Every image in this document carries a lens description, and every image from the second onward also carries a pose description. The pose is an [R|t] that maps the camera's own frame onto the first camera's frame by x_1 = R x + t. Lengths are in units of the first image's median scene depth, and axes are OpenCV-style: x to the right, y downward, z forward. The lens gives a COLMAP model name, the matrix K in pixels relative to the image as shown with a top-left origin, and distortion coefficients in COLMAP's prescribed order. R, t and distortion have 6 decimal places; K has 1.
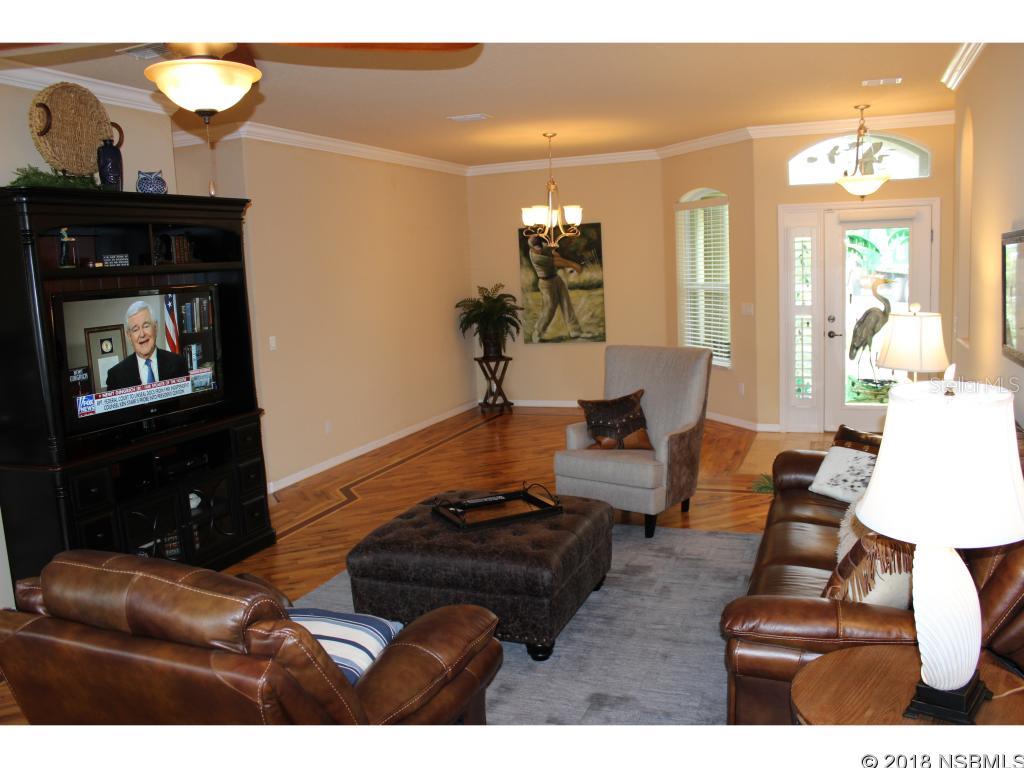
lens RADIAL K [[855.1, 0, 518.8], [0, 855.1, 387.0], [0, 0, 1]] dist [-0.161661, 0.147045]
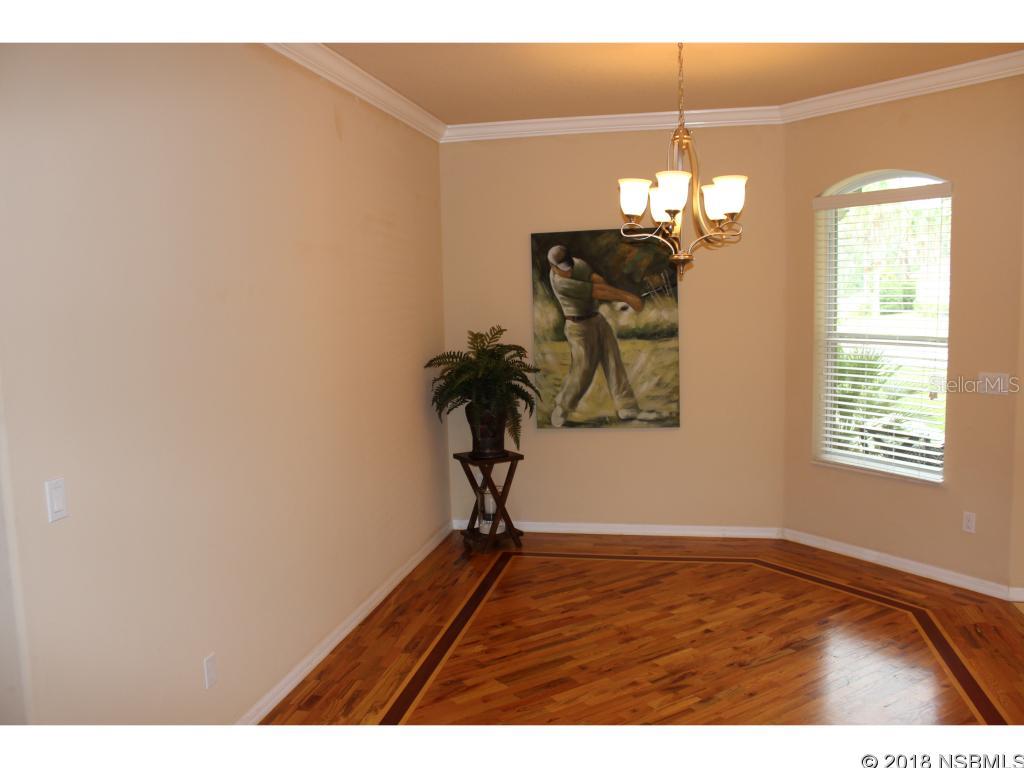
lens RADIAL K [[855.1, 0, 518.8], [0, 855.1, 387.0], [0, 0, 1]] dist [-0.161661, 0.147045]
pose [[0.984640, 0.004361, 0.174541, -0.111800], [0.002745, 0.999178, -0.040447, -0.056632], [-0.174574, 0.040305, 0.983819, 0.428619]]
